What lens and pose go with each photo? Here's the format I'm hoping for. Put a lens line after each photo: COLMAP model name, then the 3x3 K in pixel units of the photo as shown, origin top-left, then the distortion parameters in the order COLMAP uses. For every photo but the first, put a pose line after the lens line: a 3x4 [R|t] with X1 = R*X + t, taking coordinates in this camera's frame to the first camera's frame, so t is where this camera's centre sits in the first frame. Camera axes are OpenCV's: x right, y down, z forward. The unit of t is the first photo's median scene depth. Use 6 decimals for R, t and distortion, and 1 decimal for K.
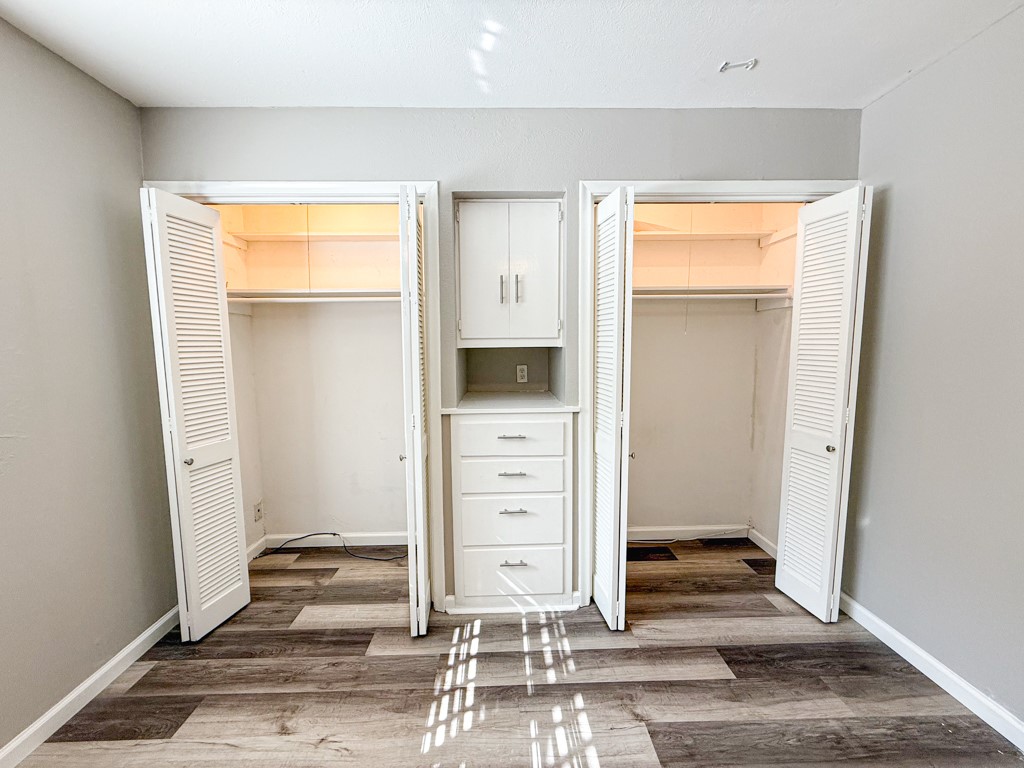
lens RADIAL K [[407.1, 0, 510.1], [0, 407.1, 382.3], [0, 0, 1]] dist [-0.001127, 0.000563]
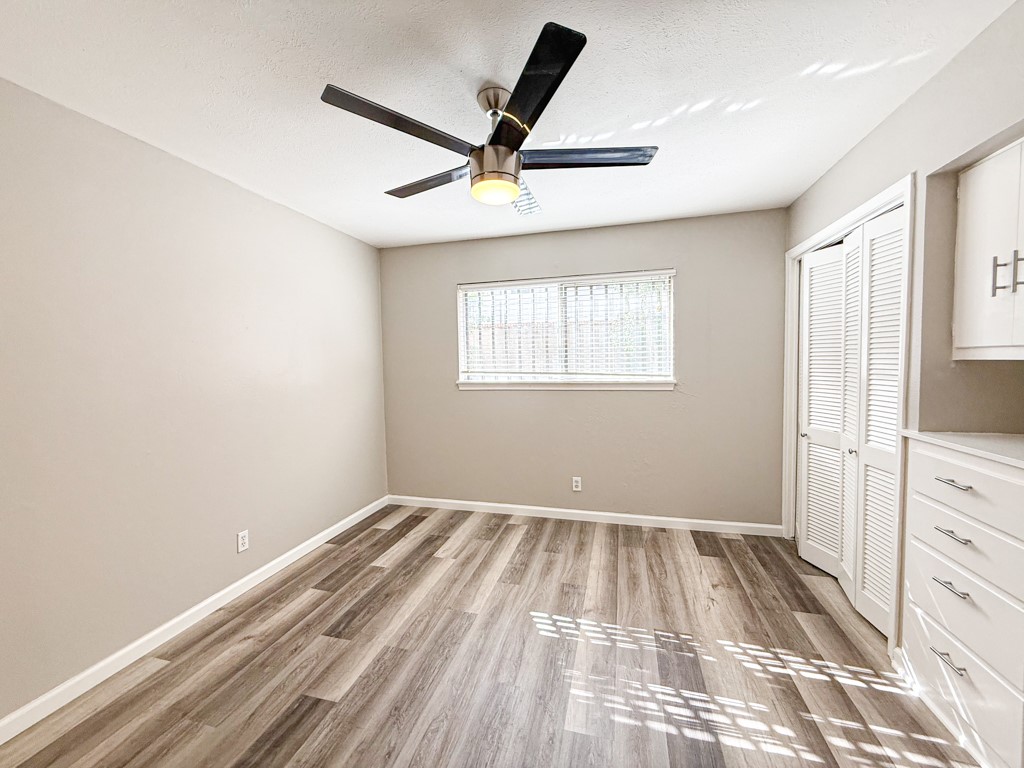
lens RADIAL K [[407.1, 0, 510.1], [0, 407.1, 382.3], [0, 0, 1]] dist [-0.001127, 0.000563]
pose [[-0.283389, 0.070100, -0.956440, 0.967371], [-0.067747, 0.993370, 0.092880, -0.062961], [0.956609, 0.091117, -0.276761, 0.451687]]
